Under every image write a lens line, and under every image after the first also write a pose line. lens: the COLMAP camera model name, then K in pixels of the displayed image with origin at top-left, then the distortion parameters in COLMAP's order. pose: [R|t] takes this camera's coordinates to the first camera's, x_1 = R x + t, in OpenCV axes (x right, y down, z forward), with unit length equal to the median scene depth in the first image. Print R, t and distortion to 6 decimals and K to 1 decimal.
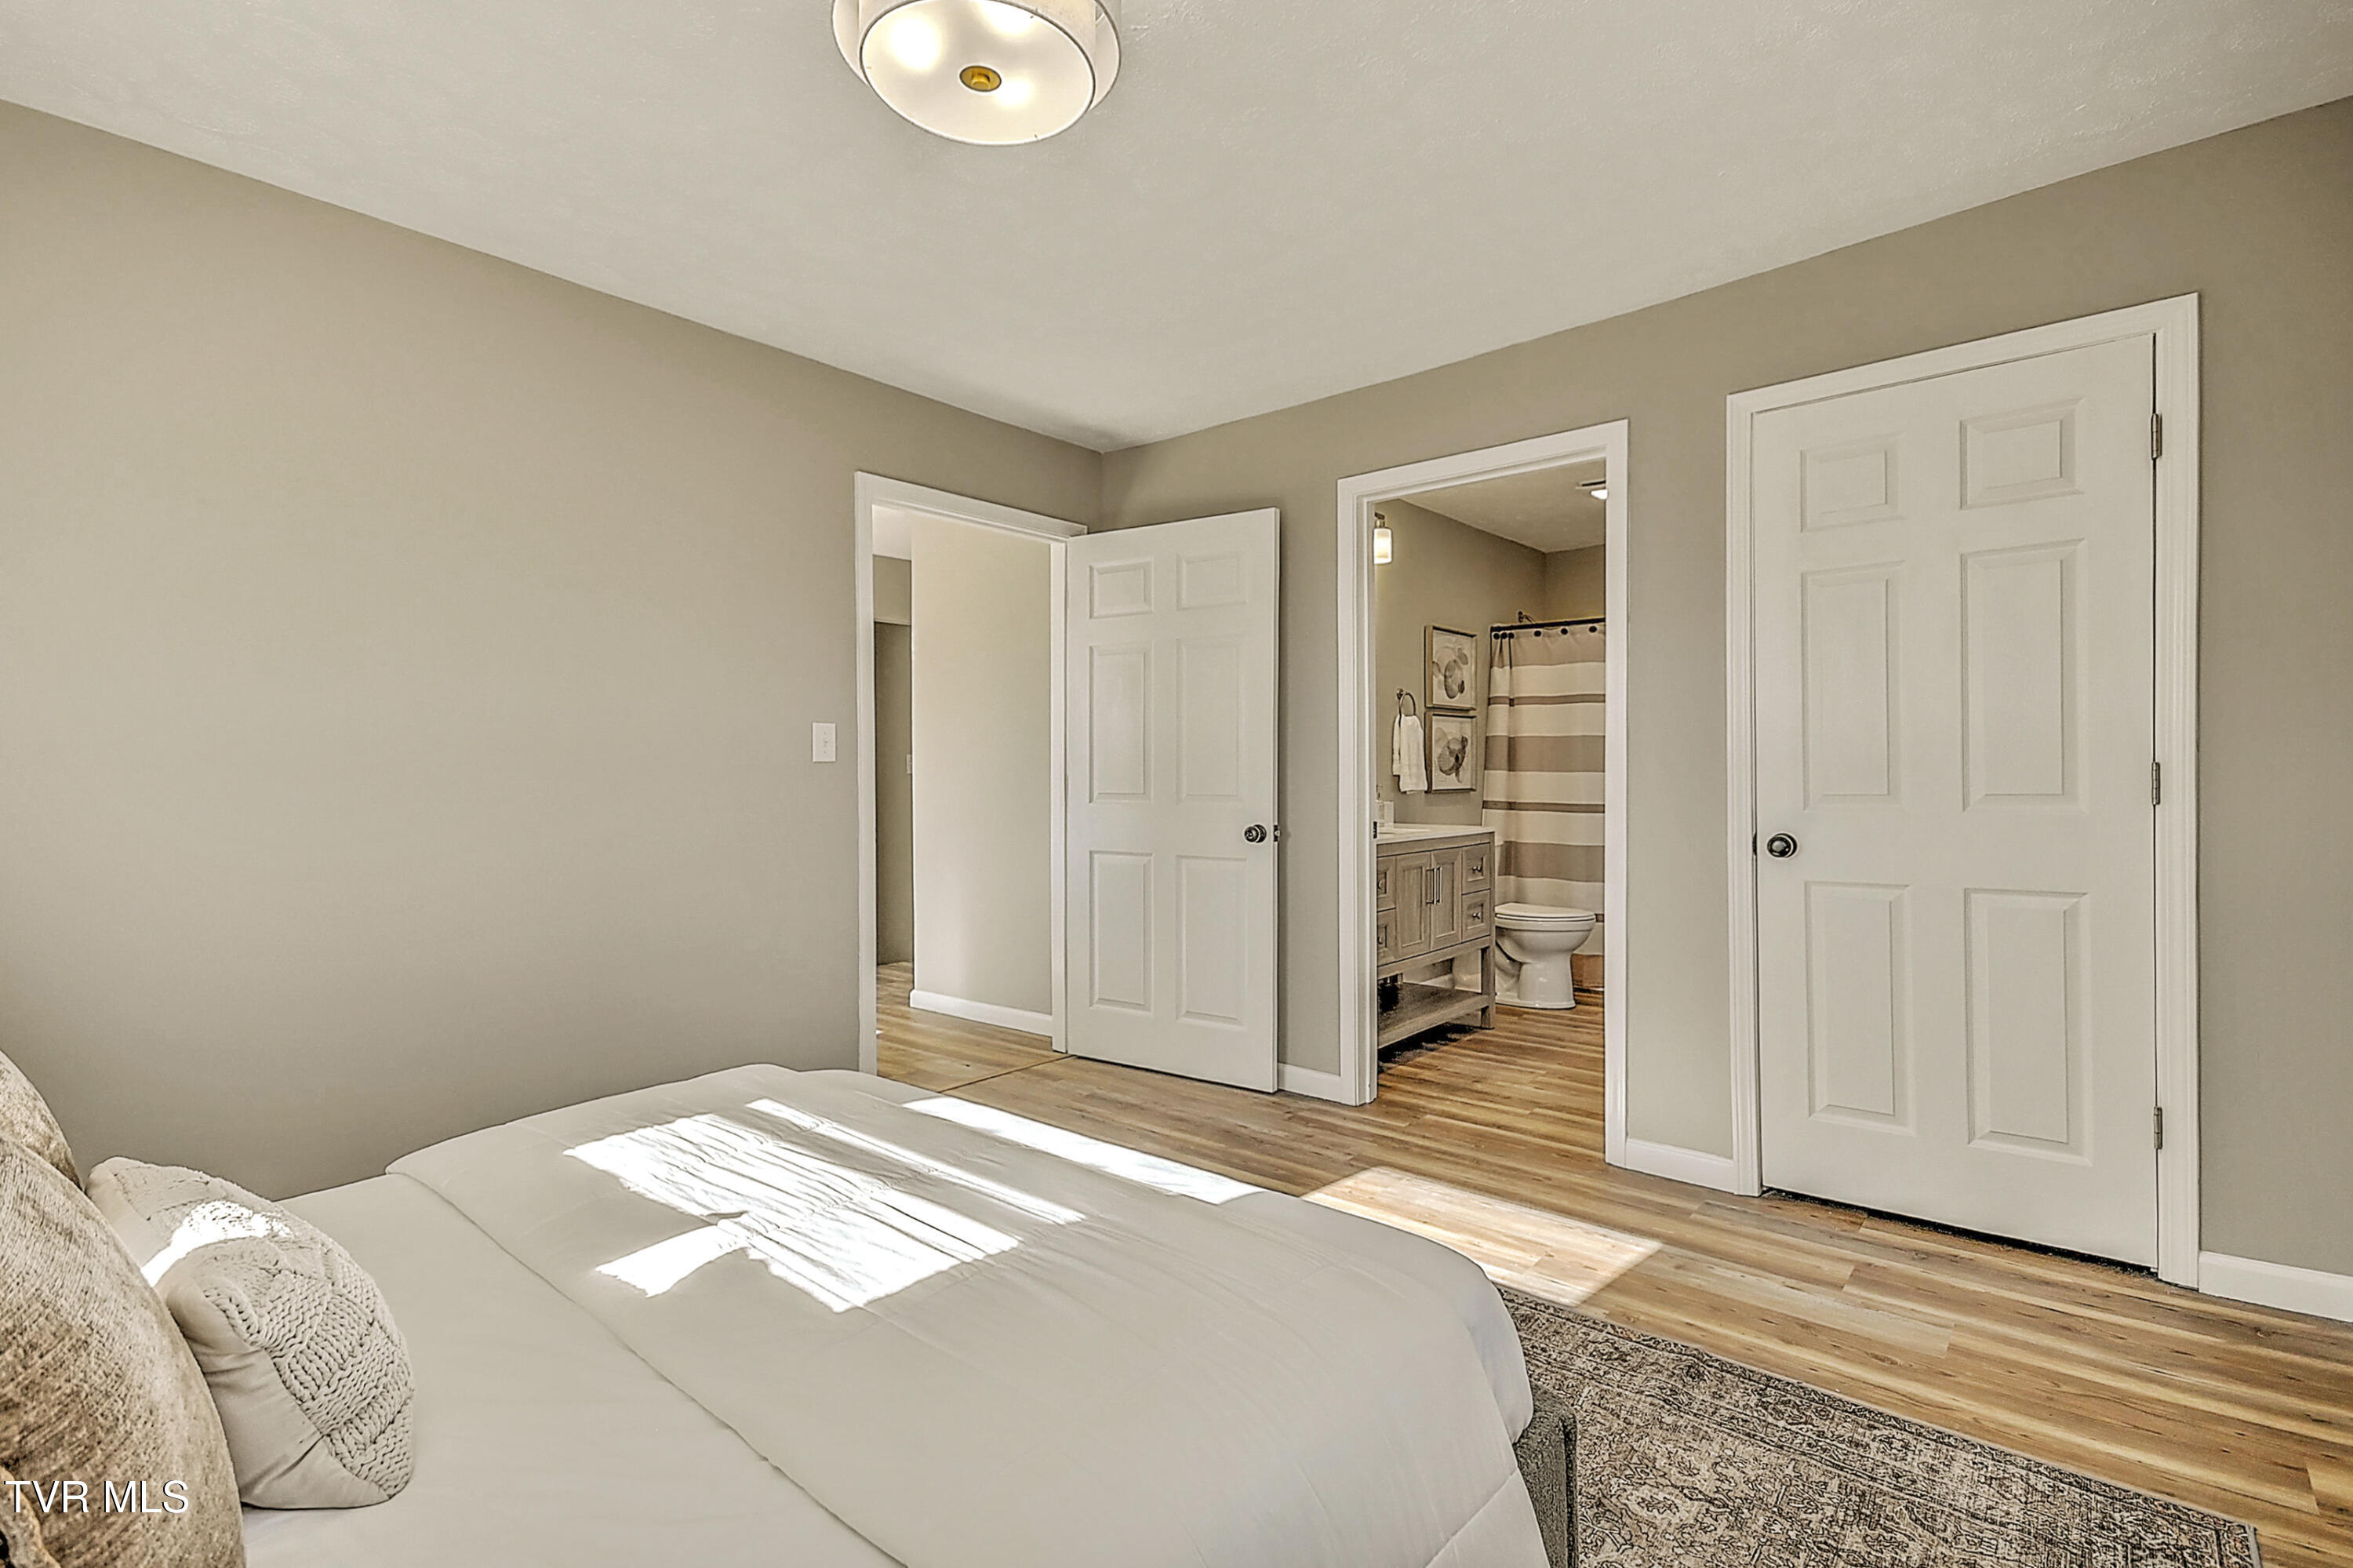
lens RADIAL K [[1123.6, 0, 1172.2], [0, 1123.6, 775.1], [0, 0, 1]] dist [0.034687, -0.020350]
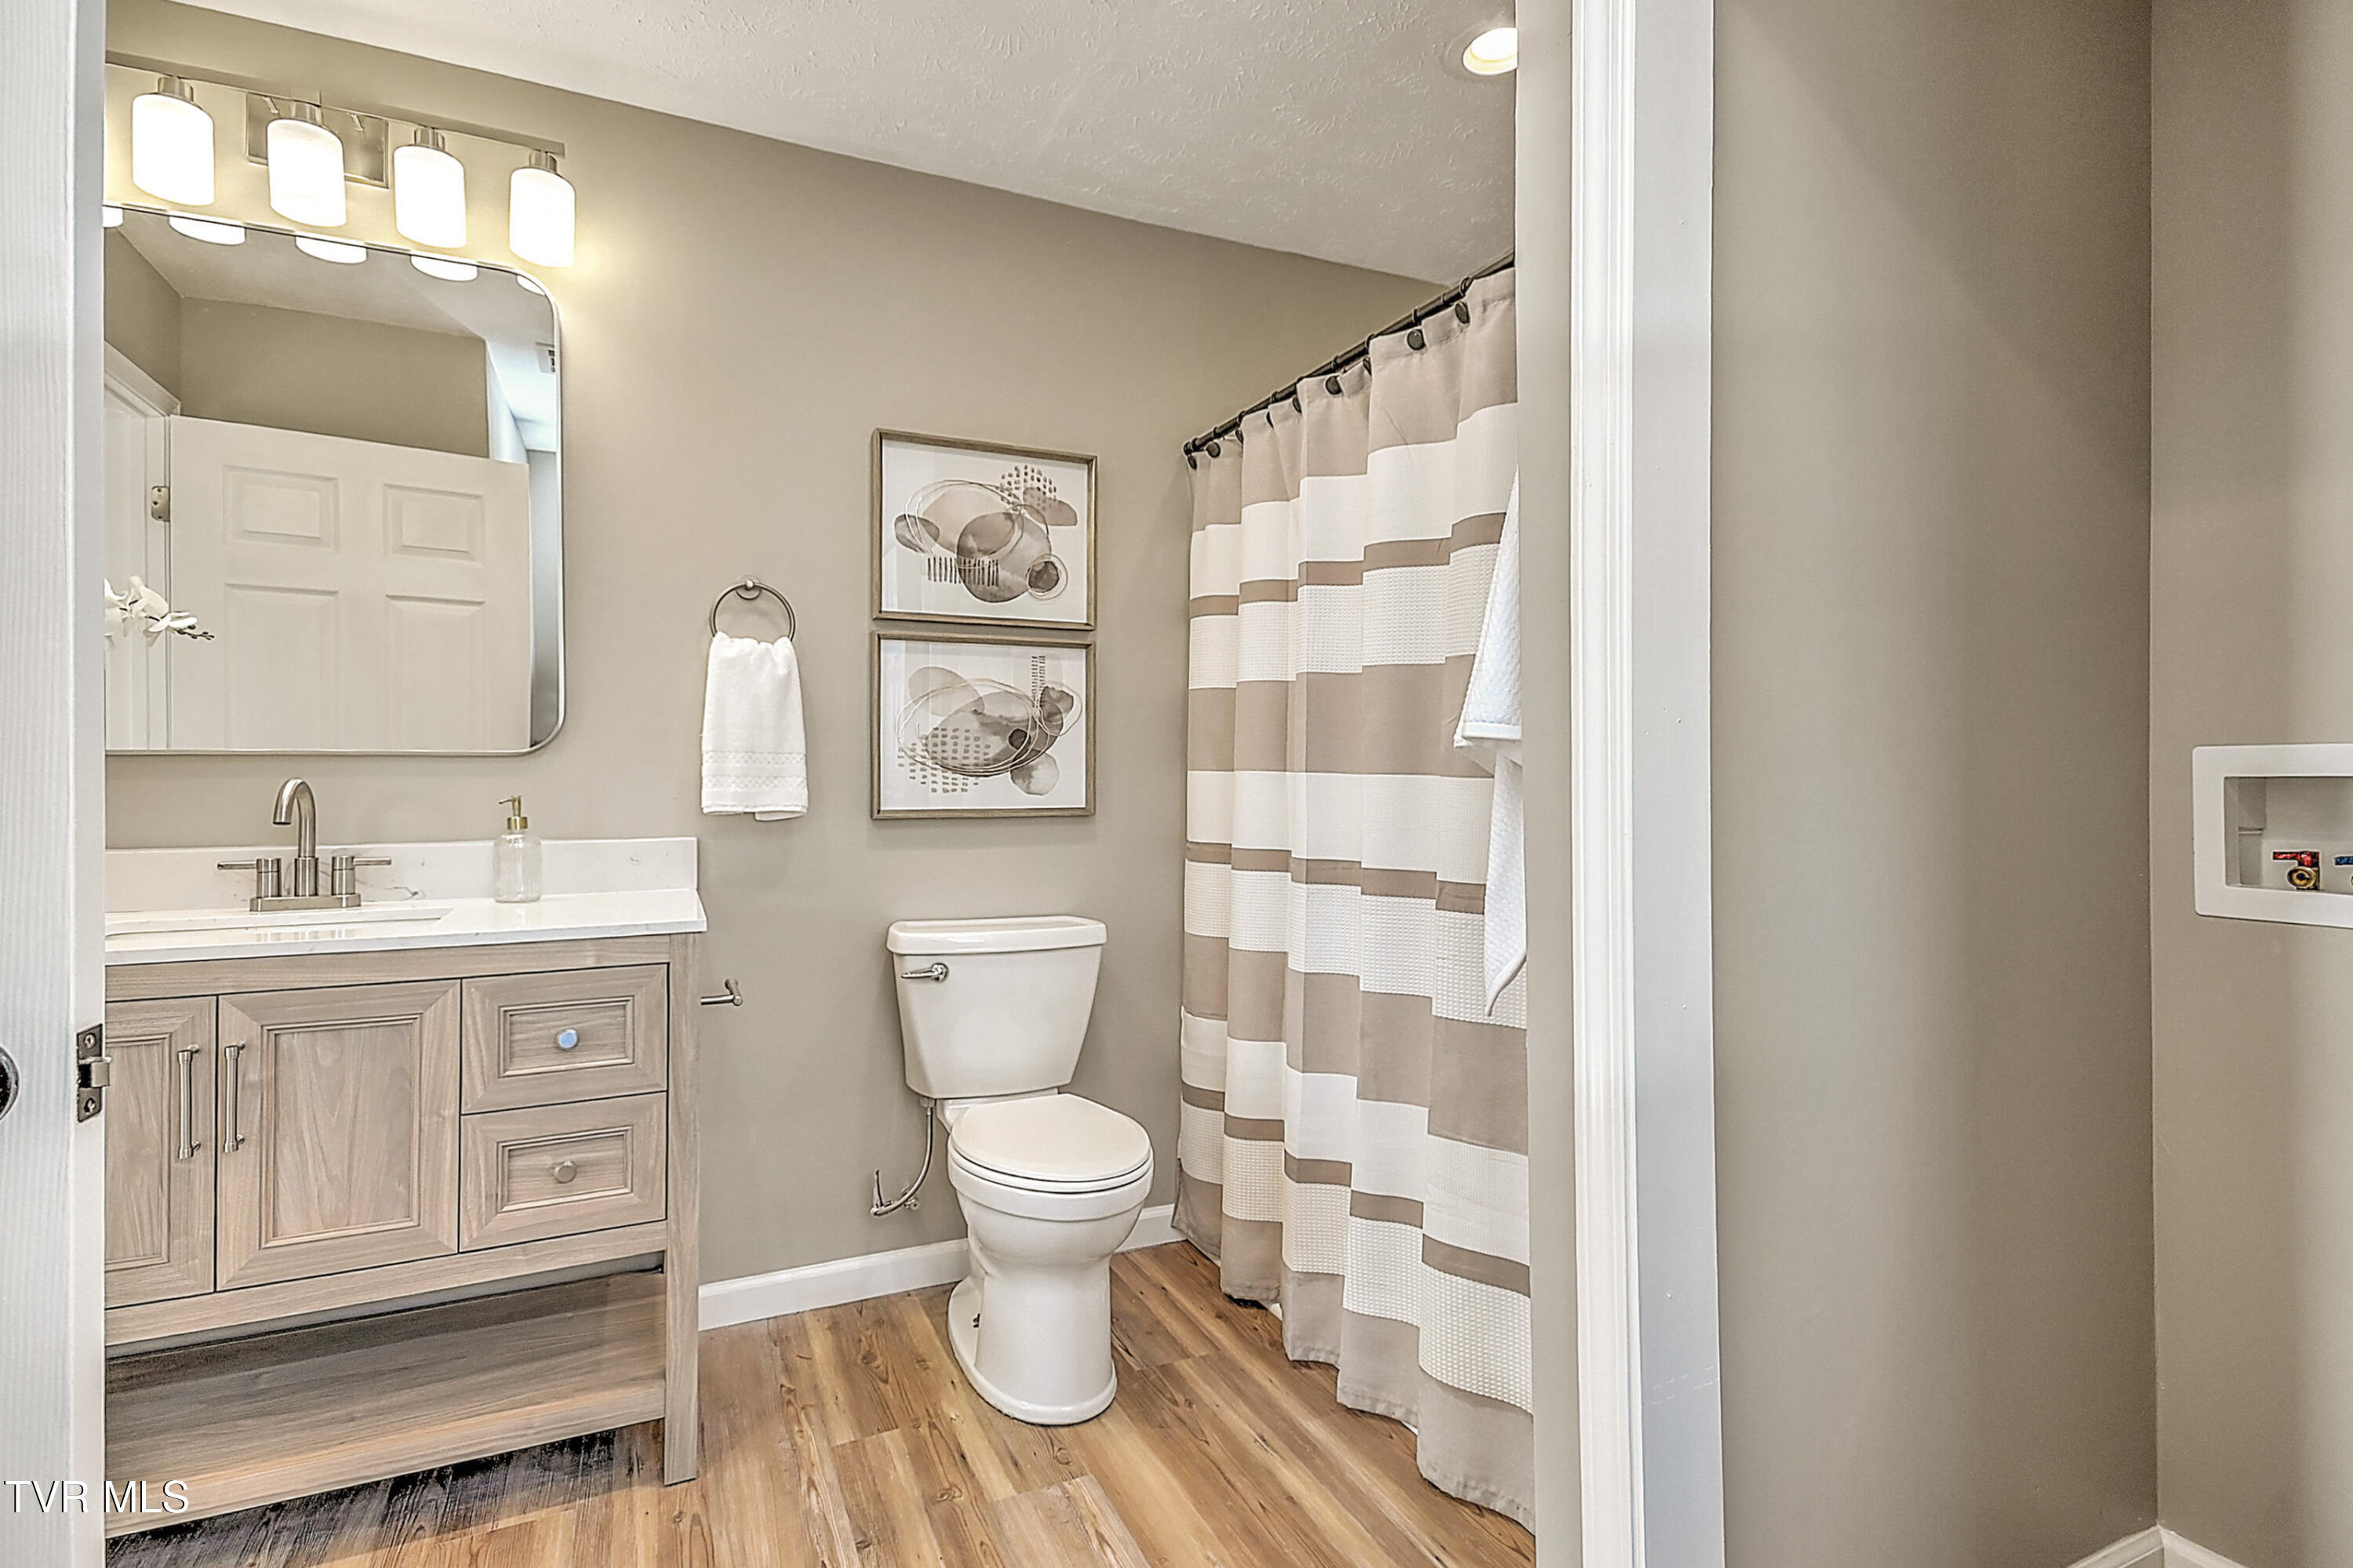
lens RADIAL K [[1123.6, 0, 1172.2], [0, 1123.6, 775.1], [0, 0, 1]] dist [0.034687, -0.020350]
pose [[0.907422, 0.007512, -0.420154, 0.511507], [-0.010222, 0.999939, -0.004198, 0.000305], [0.420097, 0.008104, 0.907443, 0.655214]]
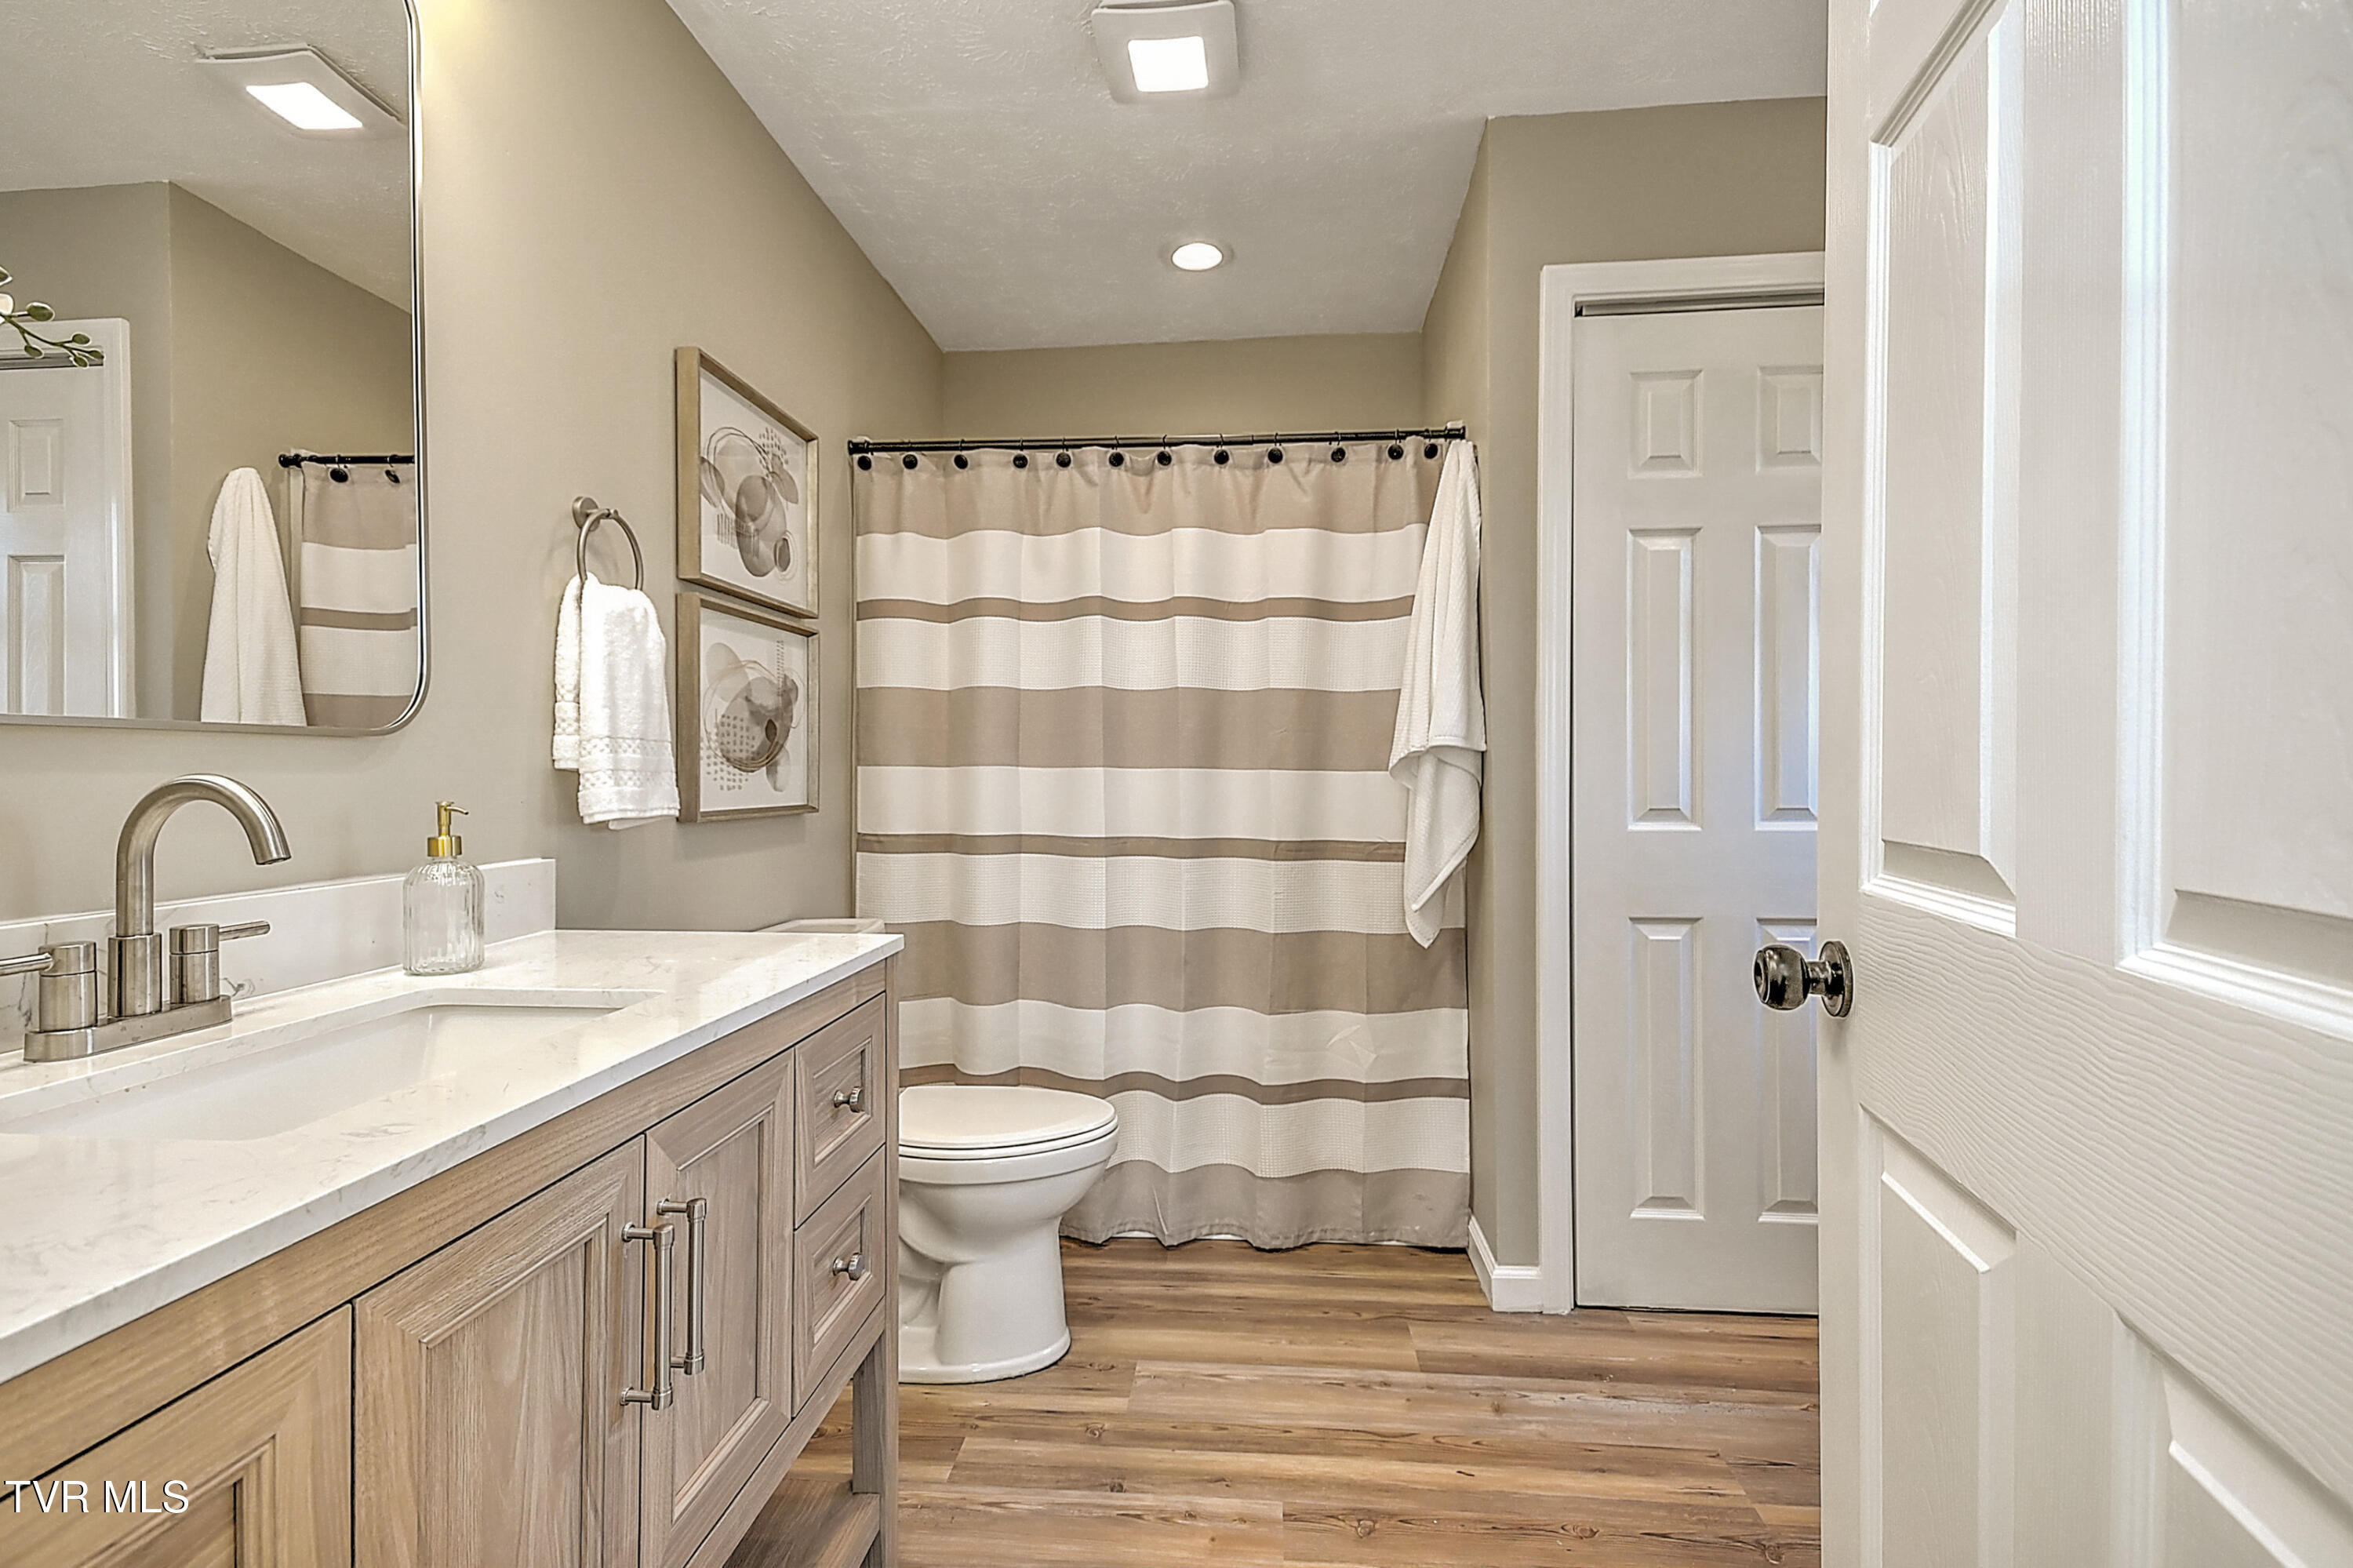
lens RADIAL K [[1072.9, 0, 1170.0], [0, 1072.9, 779.0], [0, 0, 1]] dist [0.028472, -0.010791]
pose [[0.819767, 0.000095, 0.572698, 0.157831], [0.002104, 0.999993, -0.003178, 0.003769], [-0.572694, 0.003810, 0.819761, 0.635407]]
